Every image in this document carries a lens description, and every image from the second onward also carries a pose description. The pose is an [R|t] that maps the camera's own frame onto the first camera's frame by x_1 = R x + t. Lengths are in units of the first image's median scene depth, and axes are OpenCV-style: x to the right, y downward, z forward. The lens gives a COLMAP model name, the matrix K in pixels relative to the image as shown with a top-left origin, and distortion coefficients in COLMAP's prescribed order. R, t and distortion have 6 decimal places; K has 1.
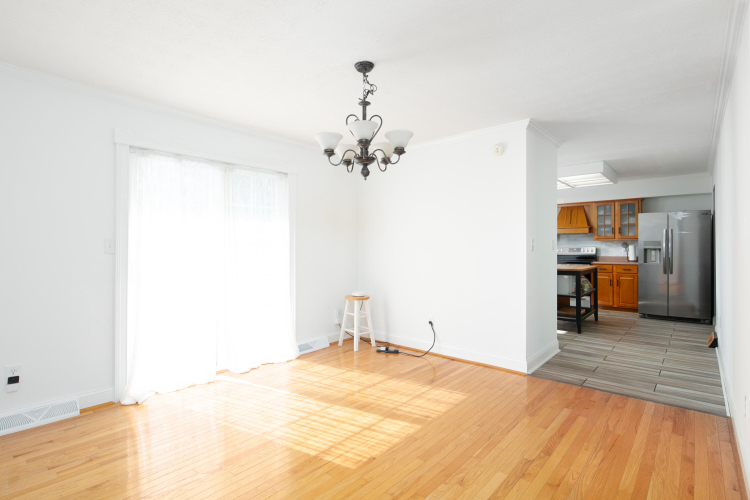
lens RADIAL K [[372.5, 0, 375.0], [0, 372.5, 250.0], [0, 0, 1]] dist [-0.001579, -0.000057]
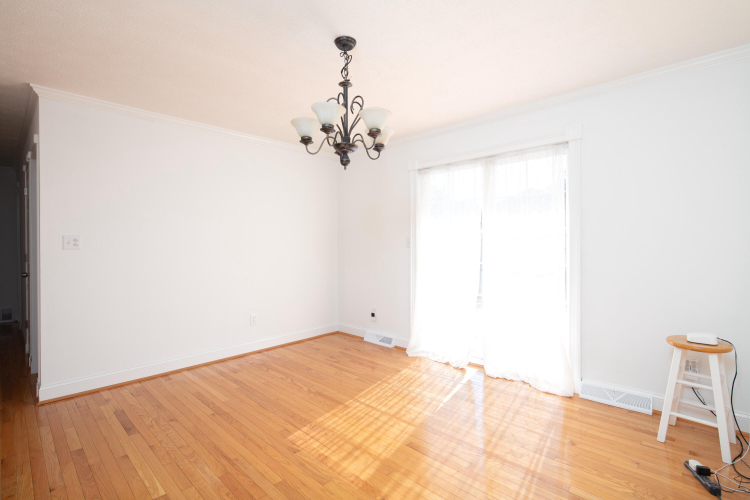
lens RADIAL K [[365.1, 0, 375.0], [0, 365.1, 250.0], [0, 0, 1]] dist [0.002308, 0.000231]
pose [[-0.060757, 0.017393, -0.998001, 0.789087], [-0.000529, 0.999847, 0.017458, -0.007777], [0.998152, 0.001589, -0.060739, 1.036684]]
